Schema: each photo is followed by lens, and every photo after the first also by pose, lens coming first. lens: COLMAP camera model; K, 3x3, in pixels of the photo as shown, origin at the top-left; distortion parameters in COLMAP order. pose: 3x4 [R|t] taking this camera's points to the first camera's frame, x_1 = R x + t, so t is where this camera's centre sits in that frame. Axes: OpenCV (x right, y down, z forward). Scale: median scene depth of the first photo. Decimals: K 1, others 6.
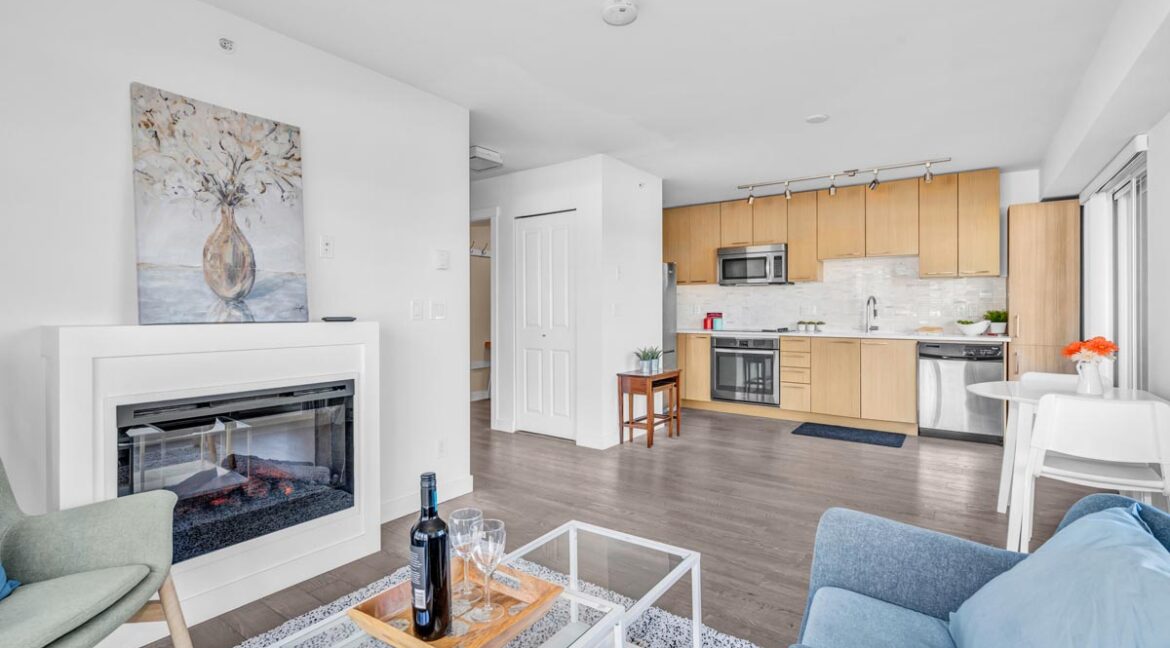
lens RADIAL K [[535.8, 0, 583.6], [0, 535.8, 299.0], [0, 0, 1]] dist [-0.005268, -0.000380]
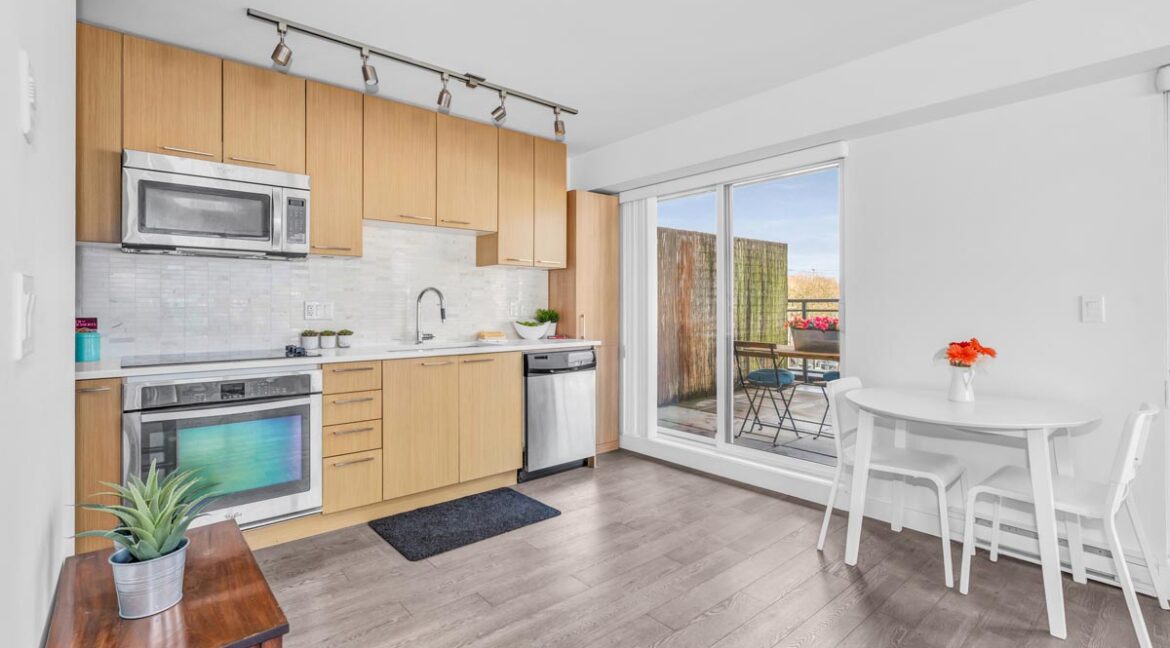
lens RADIAL K [[533.3, 0, 583.9], [0, 533.3, 312.4], [0, 0, 1]] dist [-0.000615, 0.000051]
pose [[0.246111, -0.013151, 0.969152, -0.040260], [-0.021520, 0.999587, 0.019029, 0.007650], [-0.969003, -0.025540, 0.245726, 0.631125]]
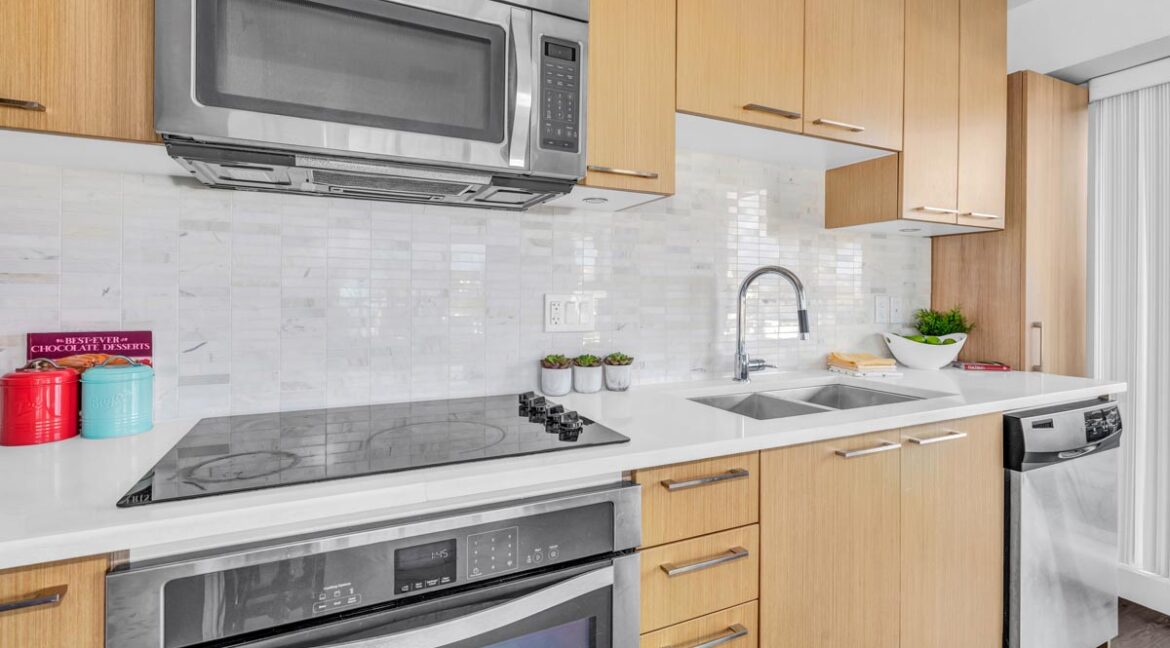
lens RADIAL K [[535.8, 0, 583.6], [0, 535.8, 299.0], [0, 0, 1]] dist [-0.005268, -0.000380]
pose [[0.480945, 0.000751, 0.876750, 0.197499], [-0.021828, 0.999700, 0.011118, 0.011606], [-0.876479, -0.024484, 0.480817, 0.901953]]
